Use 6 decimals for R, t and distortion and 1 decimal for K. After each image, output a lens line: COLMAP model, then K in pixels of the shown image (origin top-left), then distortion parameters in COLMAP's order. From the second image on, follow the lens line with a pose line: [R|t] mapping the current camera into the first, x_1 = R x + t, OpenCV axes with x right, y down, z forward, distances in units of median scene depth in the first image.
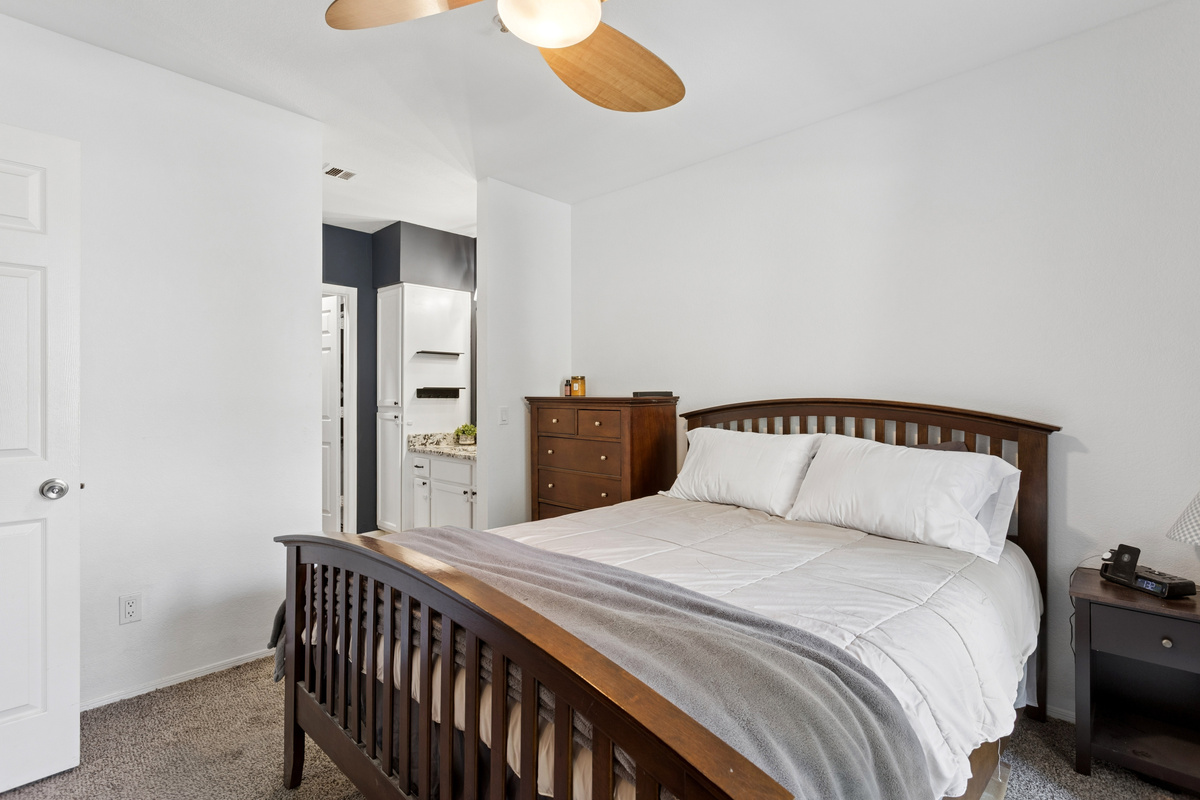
lens RADIAL K [[568.4, 0, 598.8], [0, 568.4, 389.6], [0, 0, 1]] dist [0.003684, 0.001134]
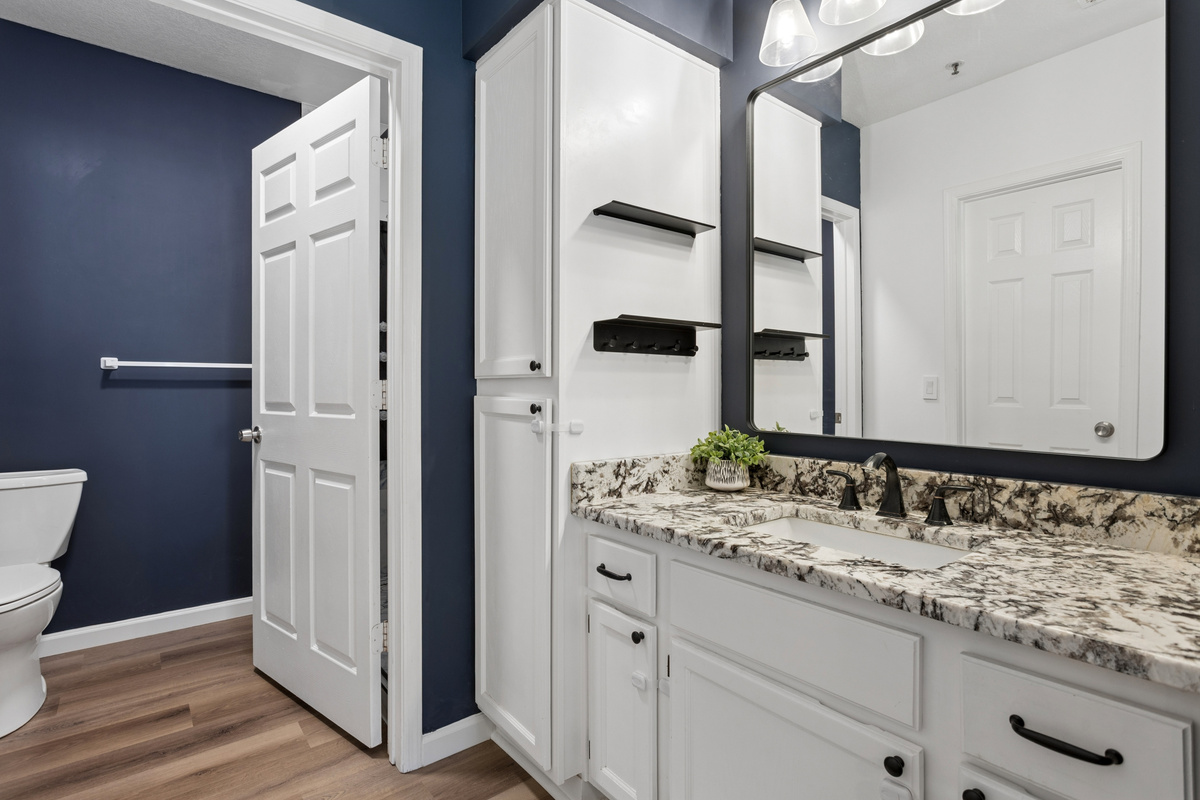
lens RADIAL K [[610.8, 0, 601.4], [0, 610.8, 369.3], [0, 0, 1]] dist [-0.004202, -0.000653]
pose [[0.991026, -0.006999, -0.133486, -0.268791], [0.004825, 0.999851, -0.016597, 0.031243], [0.133582, 0.015804, 0.990912, 0.651238]]
